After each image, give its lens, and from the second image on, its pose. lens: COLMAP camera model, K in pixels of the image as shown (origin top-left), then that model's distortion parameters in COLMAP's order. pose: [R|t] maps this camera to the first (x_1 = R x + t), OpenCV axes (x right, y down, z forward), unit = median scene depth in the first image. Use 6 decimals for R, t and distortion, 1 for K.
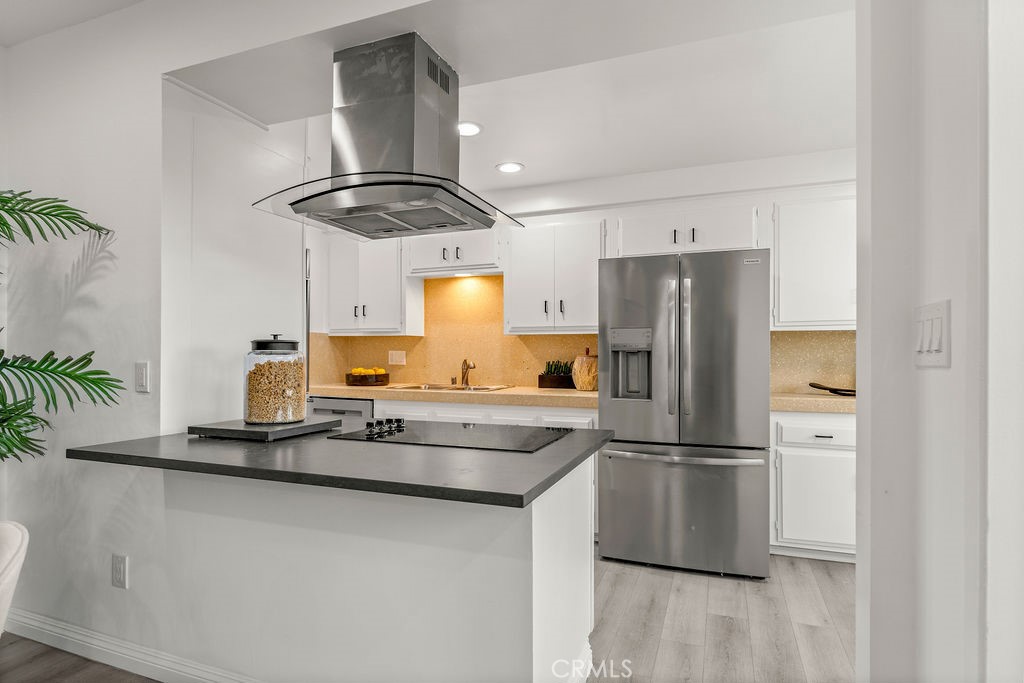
lens RADIAL K [[536.7, 0, 512.0], [0, 536.7, 341.5], [0, 0, 1]] dist [-0.000299, -0.000021]
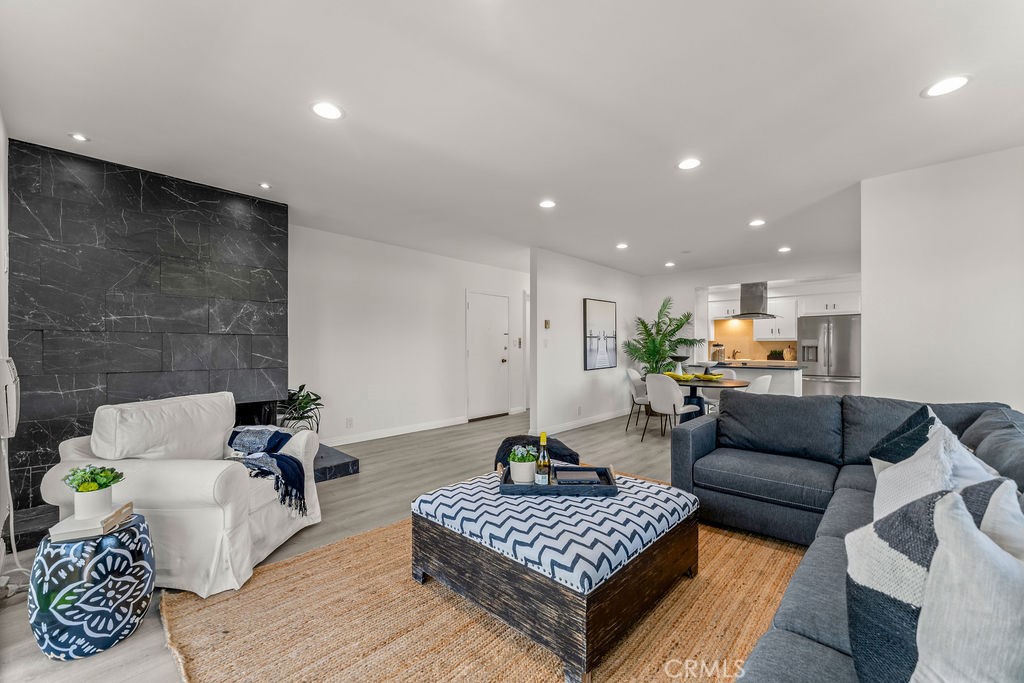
lens RADIAL K [[411.2, 0, 512.0], [0, 411.2, 341.5], [0, 0, 1]] dist [-0.001377, -0.000313]
pose [[0.931814, -0.003124, -0.362923, -0.480349], [0.005858, 0.999962, 0.006432, -0.035019], [0.362889, -0.008120, 0.931797, -1.701244]]
